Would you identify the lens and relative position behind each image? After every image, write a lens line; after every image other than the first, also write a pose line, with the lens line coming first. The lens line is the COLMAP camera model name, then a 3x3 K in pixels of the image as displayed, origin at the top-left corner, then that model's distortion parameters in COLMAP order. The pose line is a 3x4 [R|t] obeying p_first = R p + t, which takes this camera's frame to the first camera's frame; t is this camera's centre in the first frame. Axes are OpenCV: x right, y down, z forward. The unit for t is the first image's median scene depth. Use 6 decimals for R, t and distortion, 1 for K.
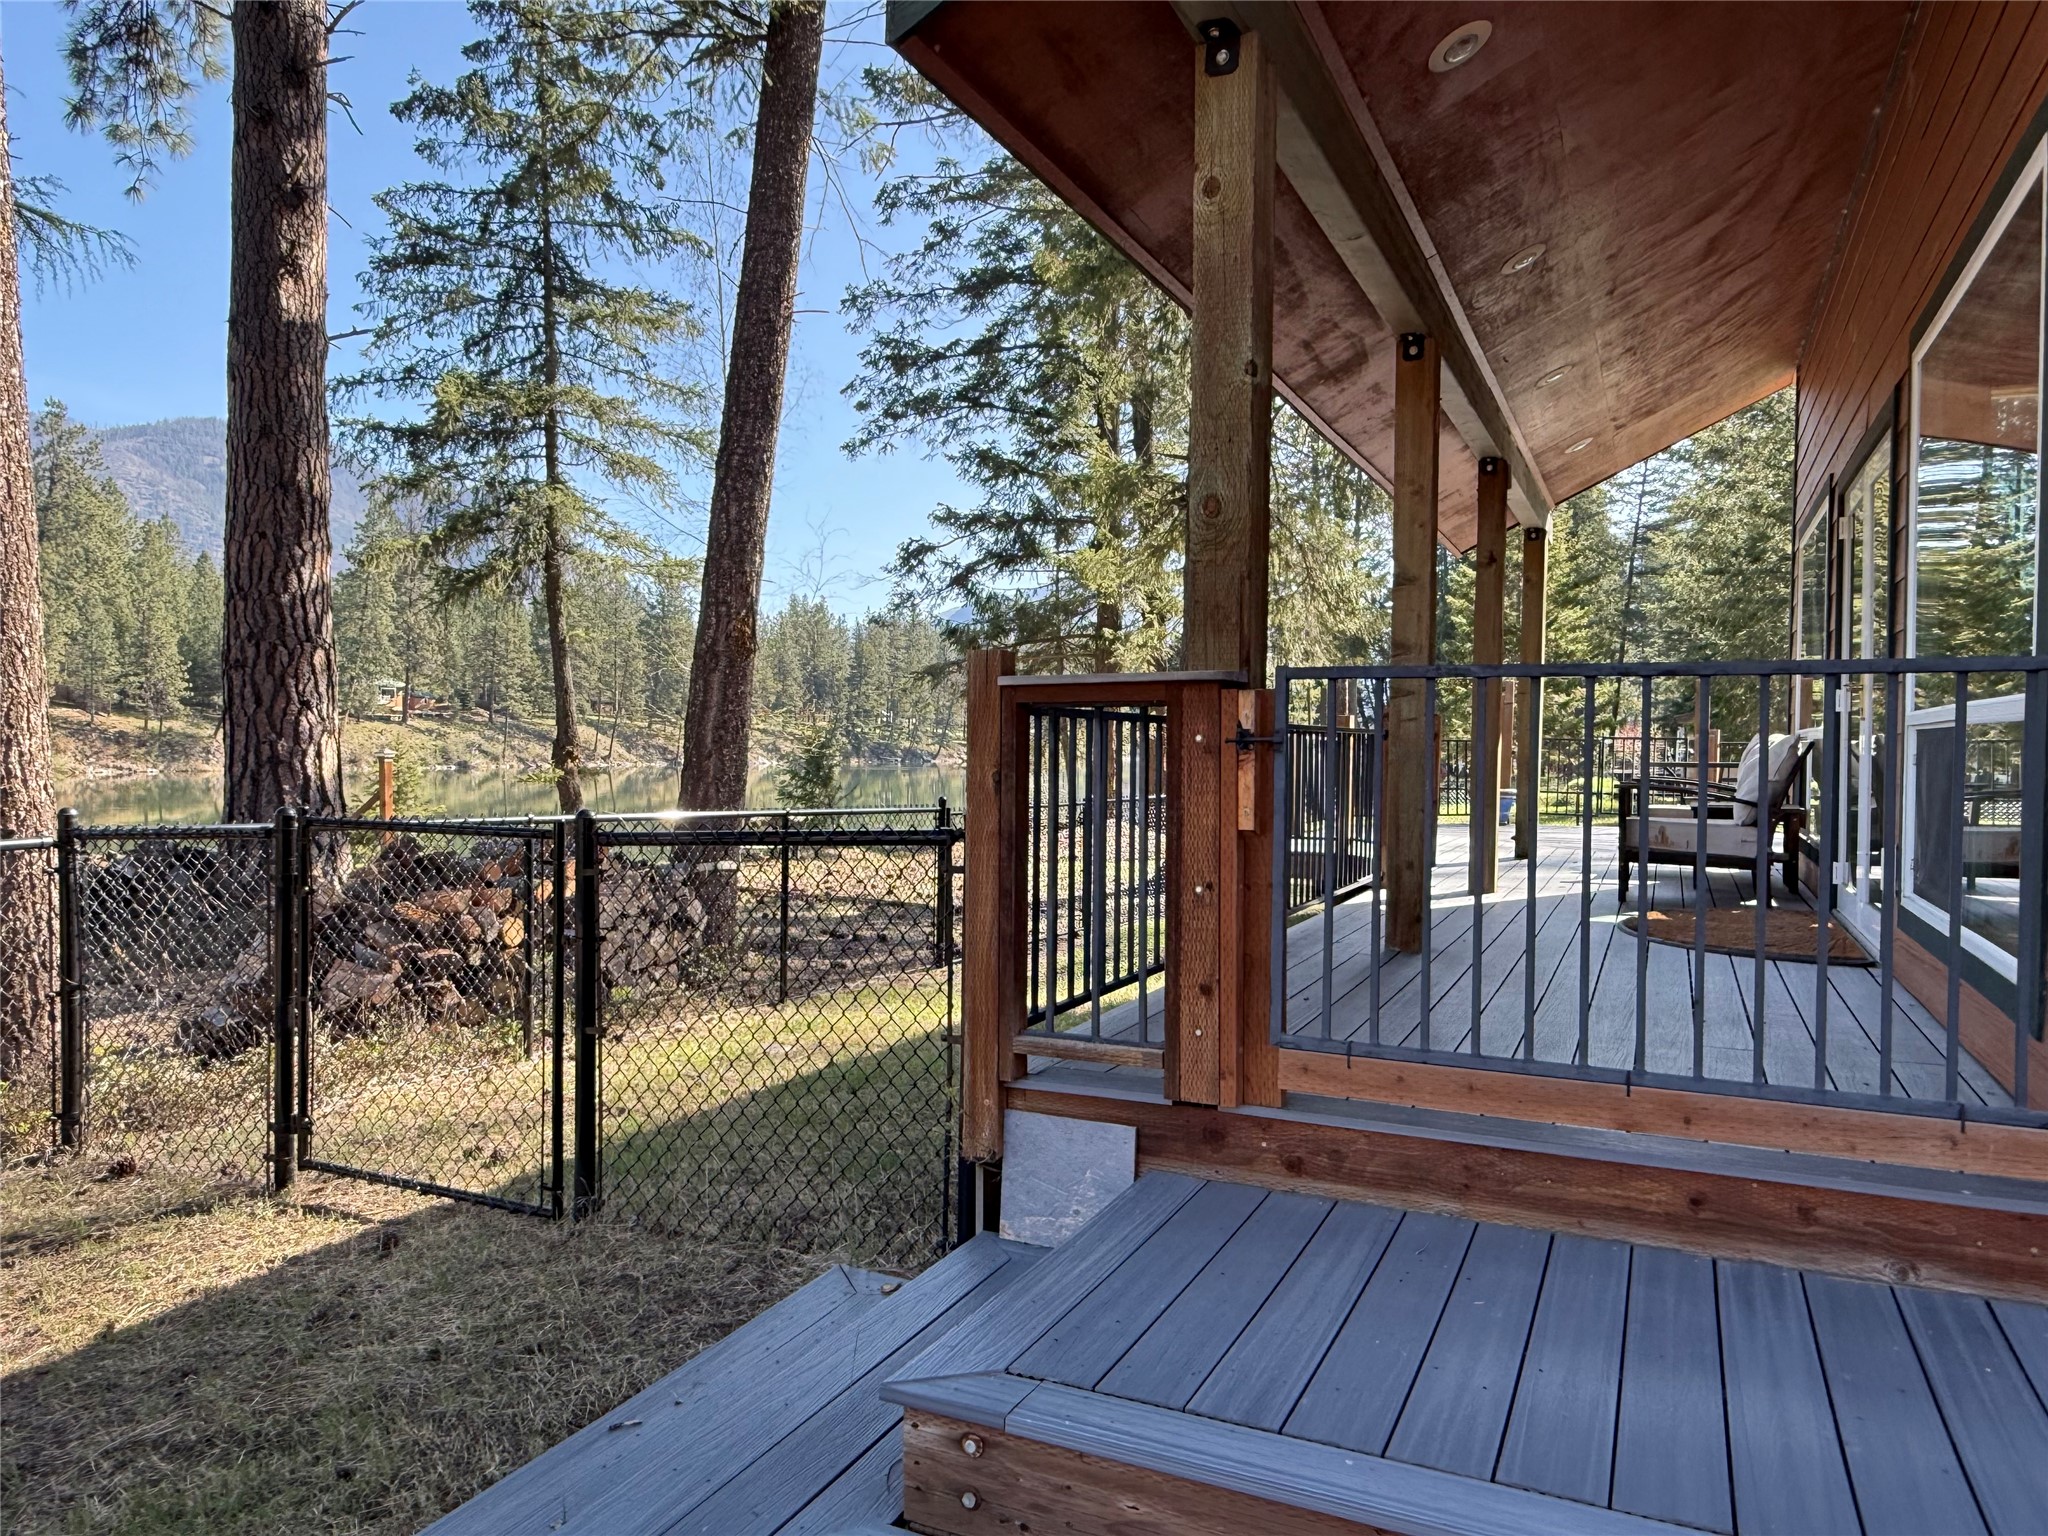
lens RADIAL K [[1358.7, 0, 1024.0], [0, 1358.7, 768.0], [0, 0, 1]] dist [0.005325, -0.006067]
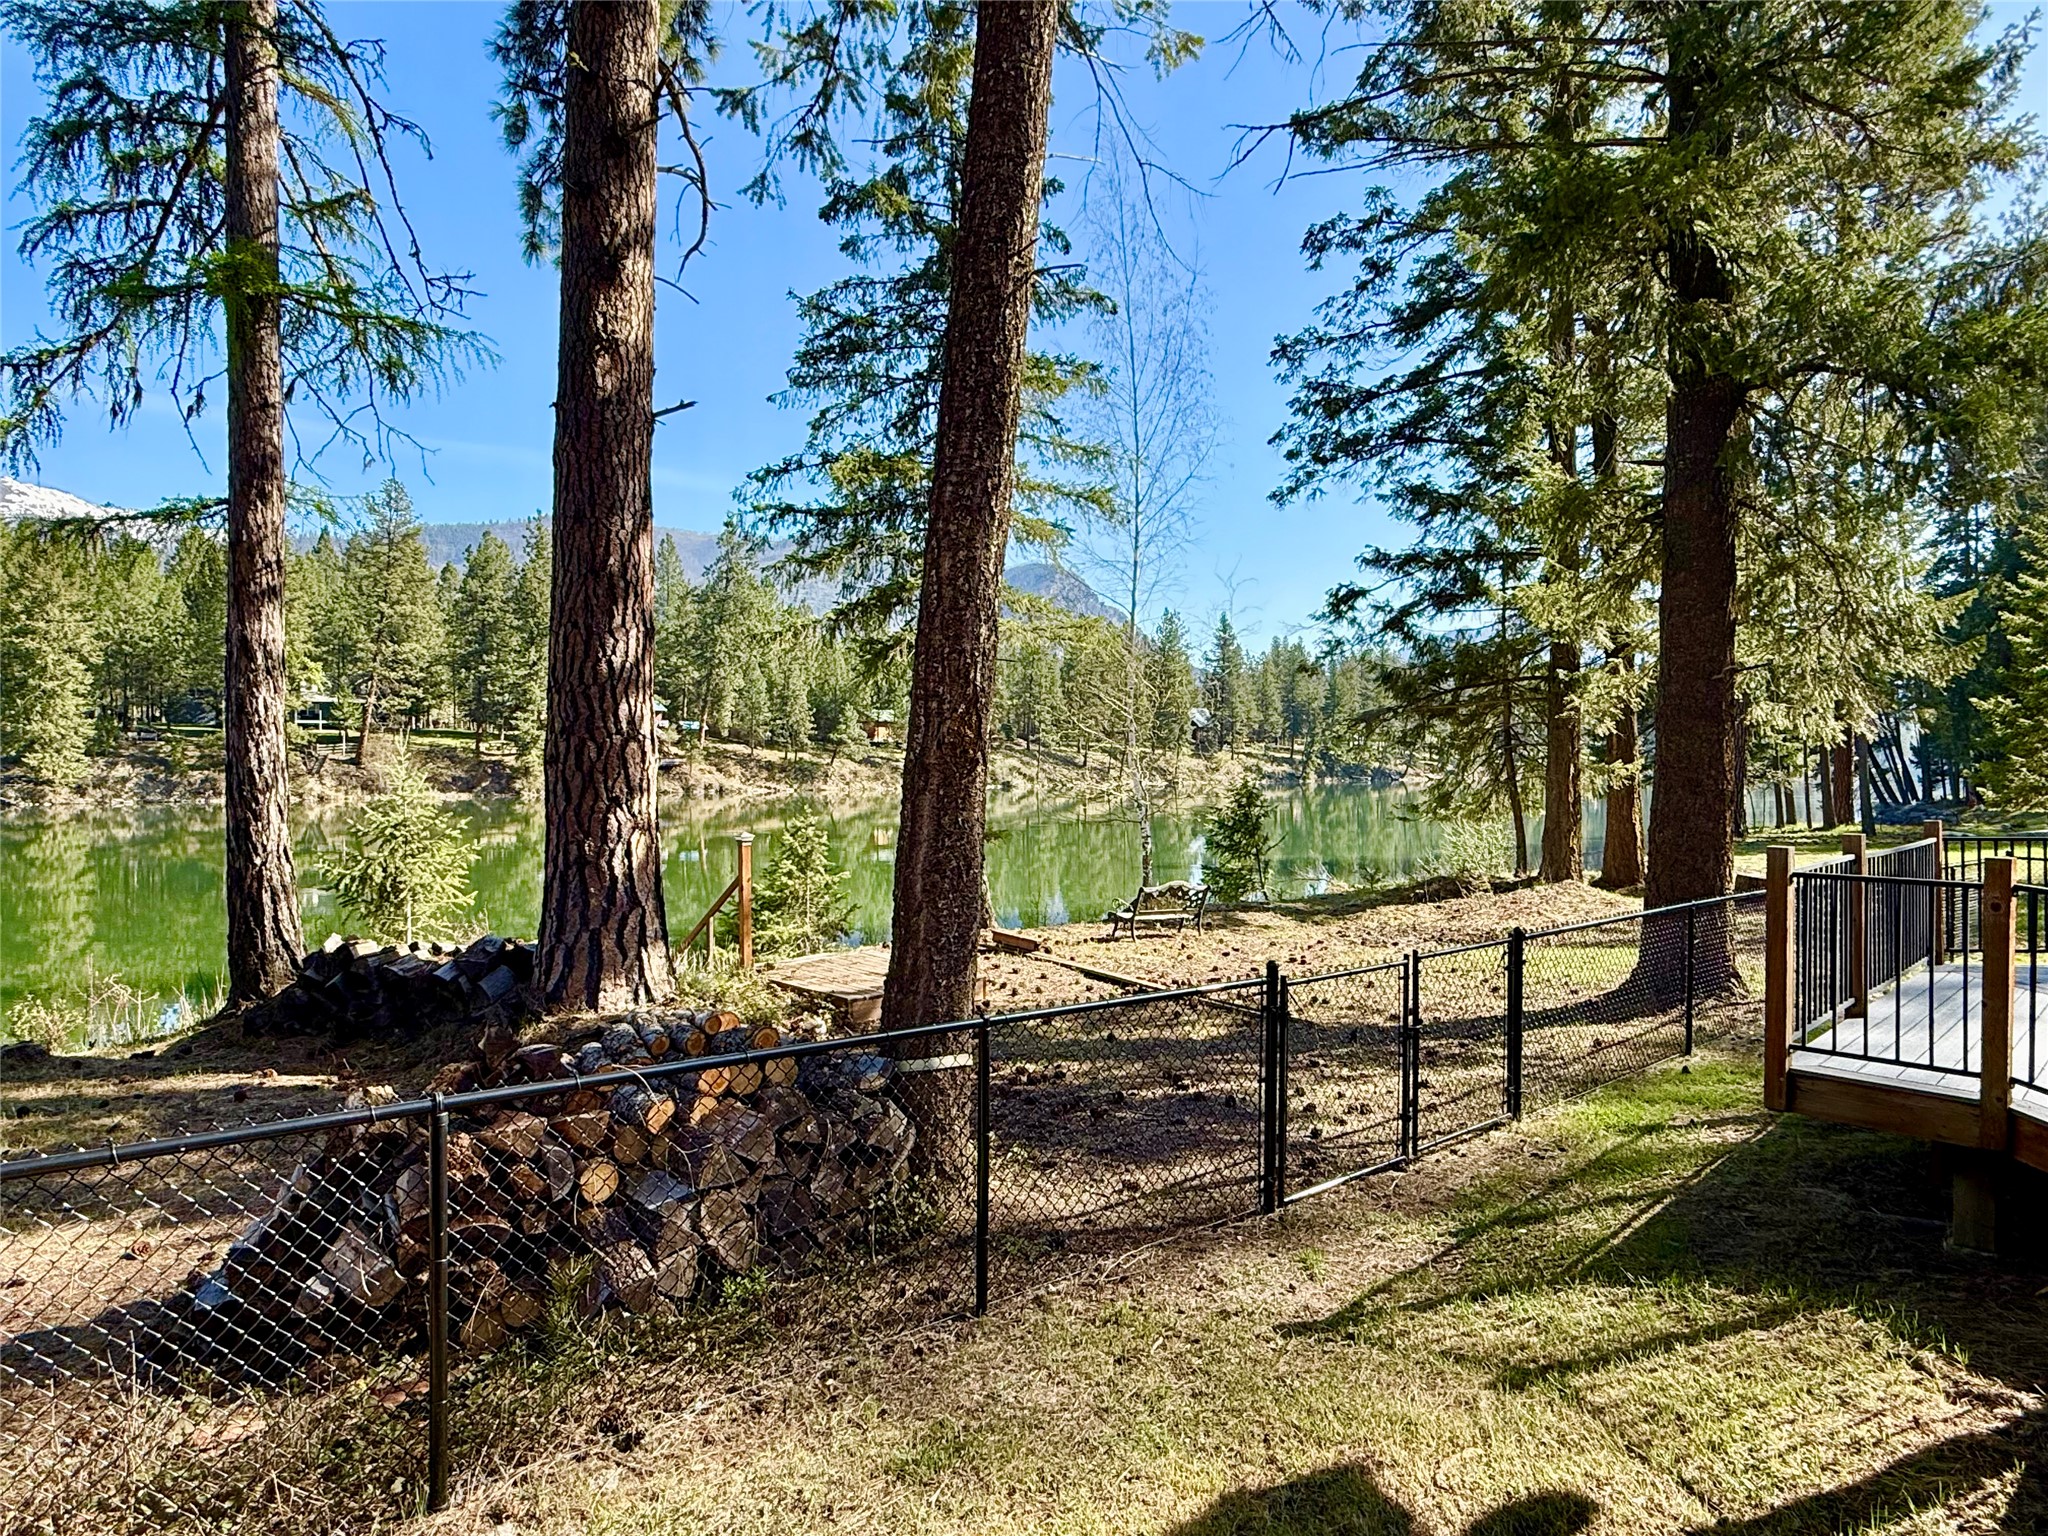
lens RADIAL K [[1162.4, 0, 1027.8], [0, 1162.4, 770.7], [0, 0, 1]] dist [-0.002184, -0.000347]
pose [[0.930000, -0.002449, -0.367550, 0.014094], [-0.002477, 0.999913, -0.012929, -0.023273], [0.367550, 0.012935, 0.929914, 0.142549]]
